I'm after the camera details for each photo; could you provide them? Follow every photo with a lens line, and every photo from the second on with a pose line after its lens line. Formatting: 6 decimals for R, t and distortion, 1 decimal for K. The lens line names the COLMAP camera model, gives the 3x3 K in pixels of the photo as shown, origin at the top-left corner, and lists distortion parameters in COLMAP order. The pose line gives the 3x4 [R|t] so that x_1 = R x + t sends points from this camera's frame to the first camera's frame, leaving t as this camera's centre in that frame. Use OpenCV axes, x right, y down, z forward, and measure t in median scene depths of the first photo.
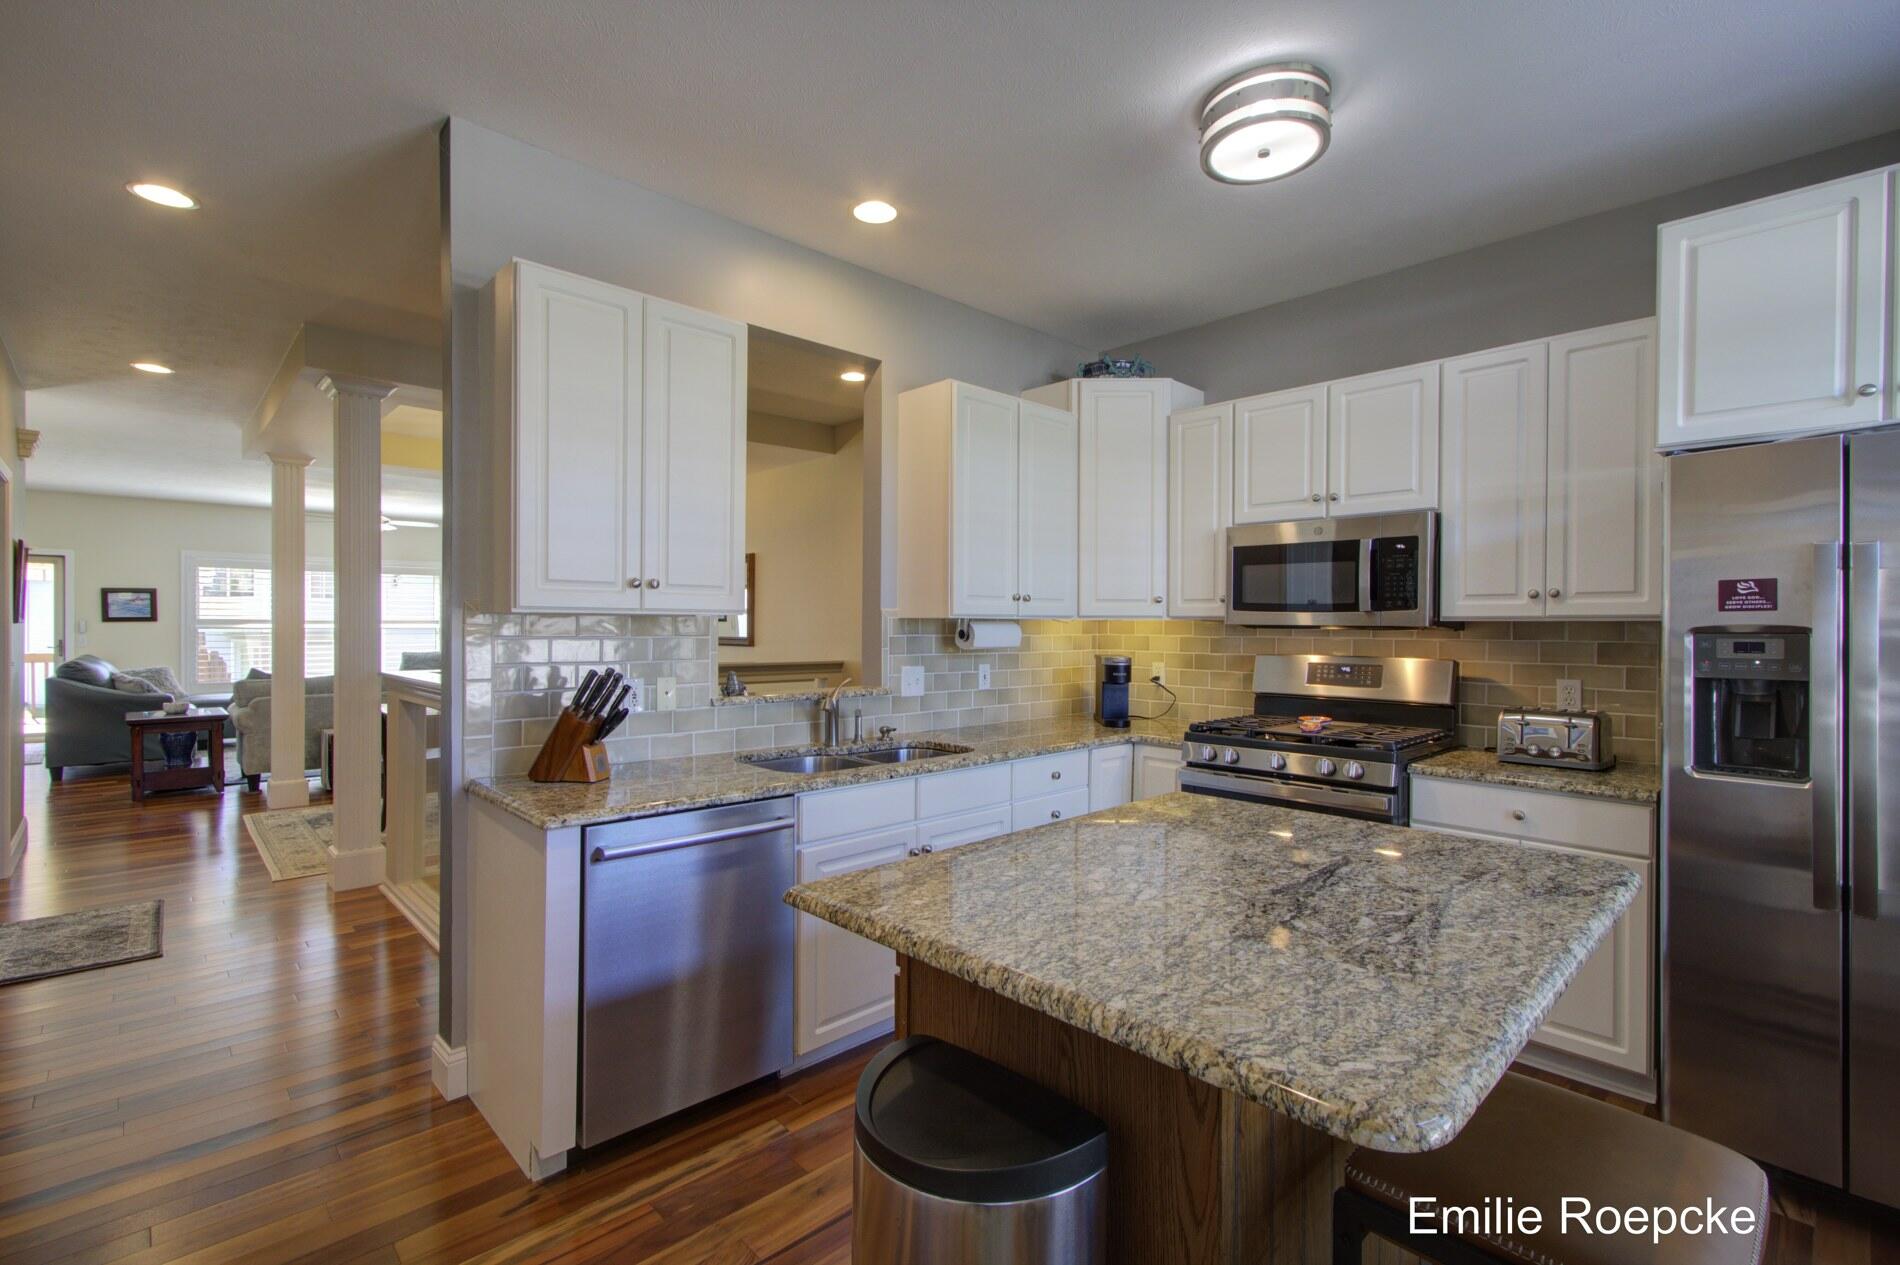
lens RADIAL K [[843.0, 0, 948.9], [0, 843.0, 631.1], [0, 0, 1]] dist [-0.002162, -0.000450]
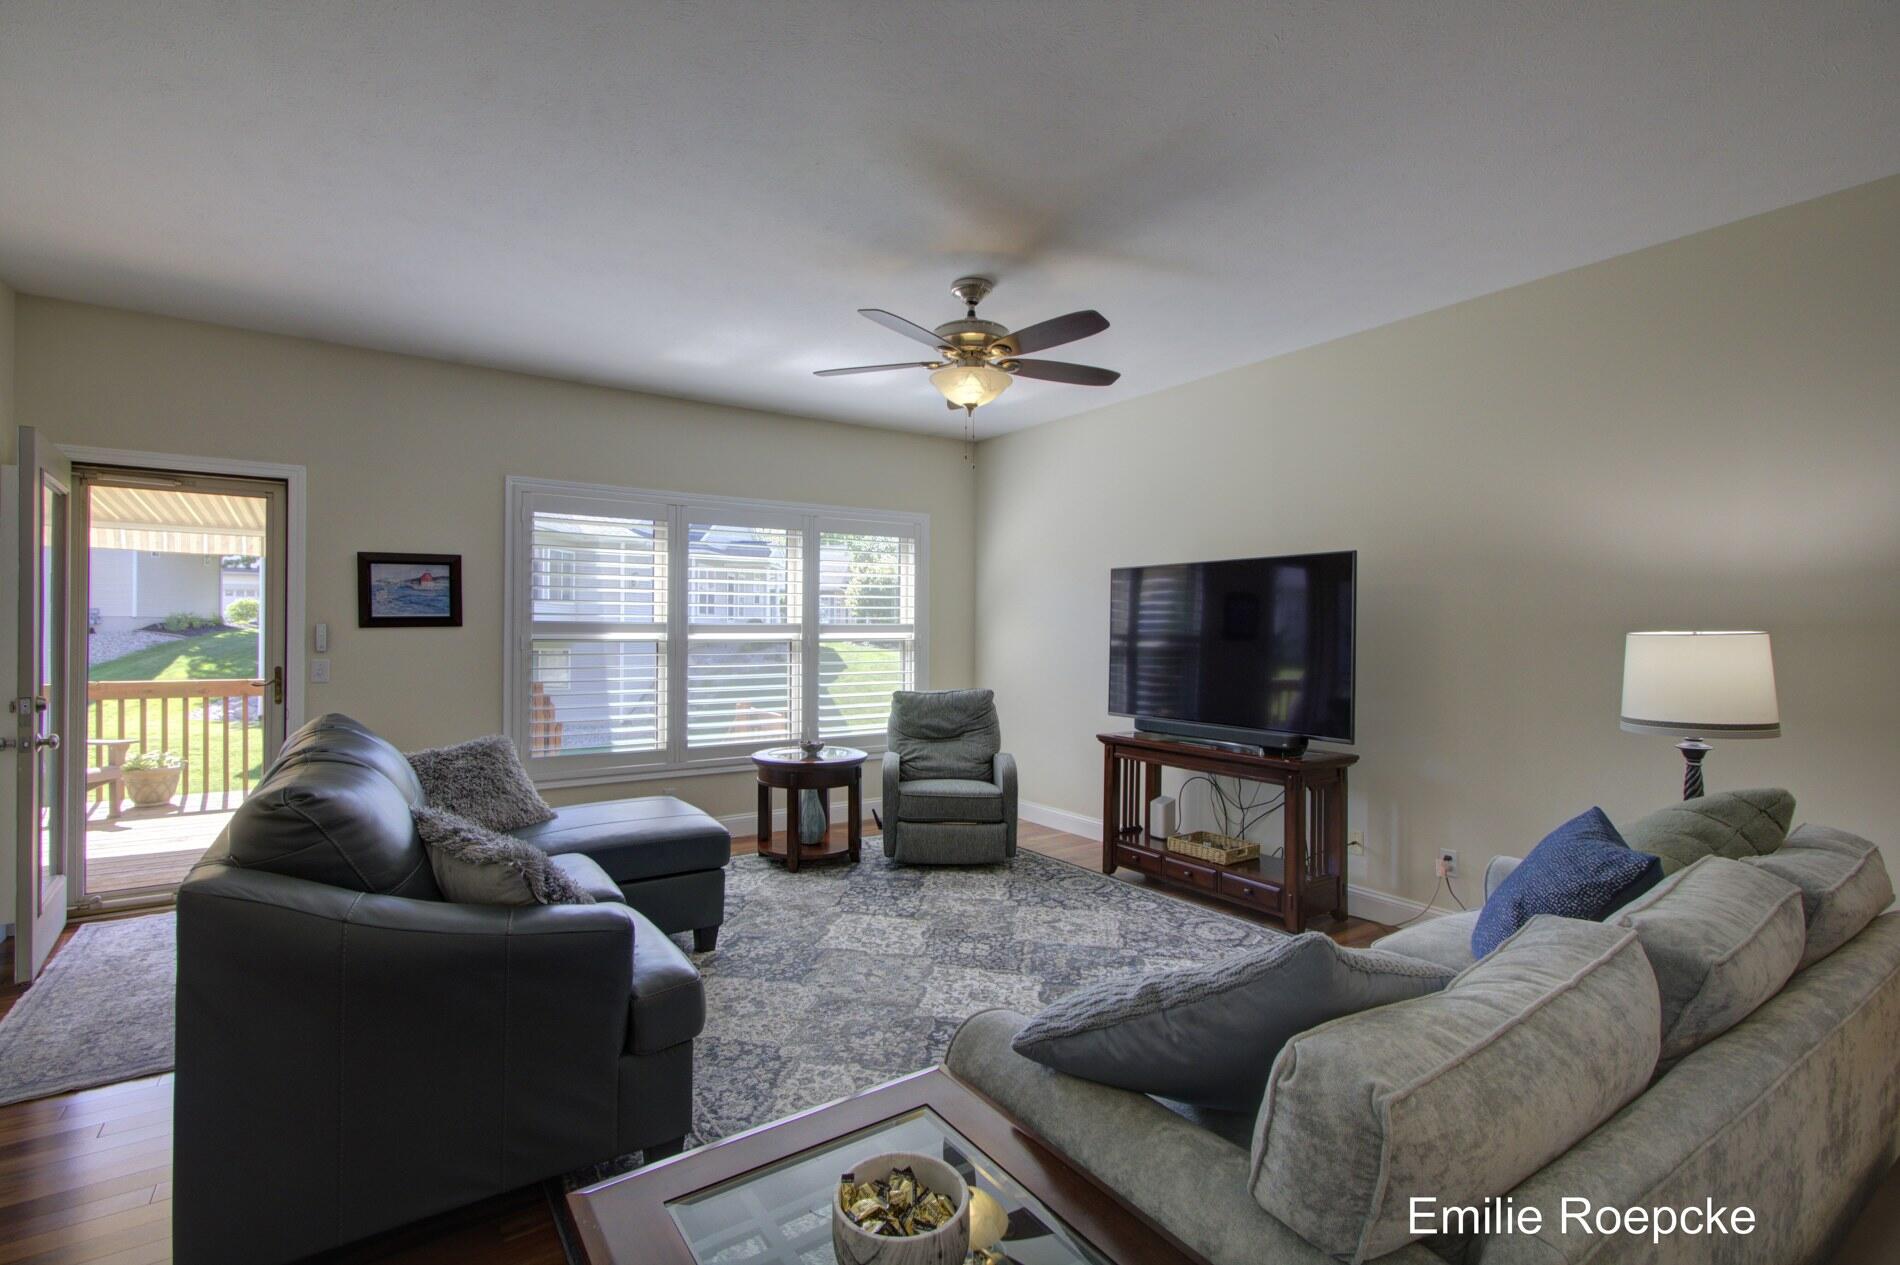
lens RADIAL K [[851.7, 0, 948.7], [0, 851.7, 631.1], [0, 0, 1]] dist [-0.000942, -0.000012]
pose [[0.987095, 0.005917, -0.160025, -0.577023], [-0.006620, 0.999971, -0.003860, -0.008714], [0.159997, 0.004870, 0.987105, 0.556530]]
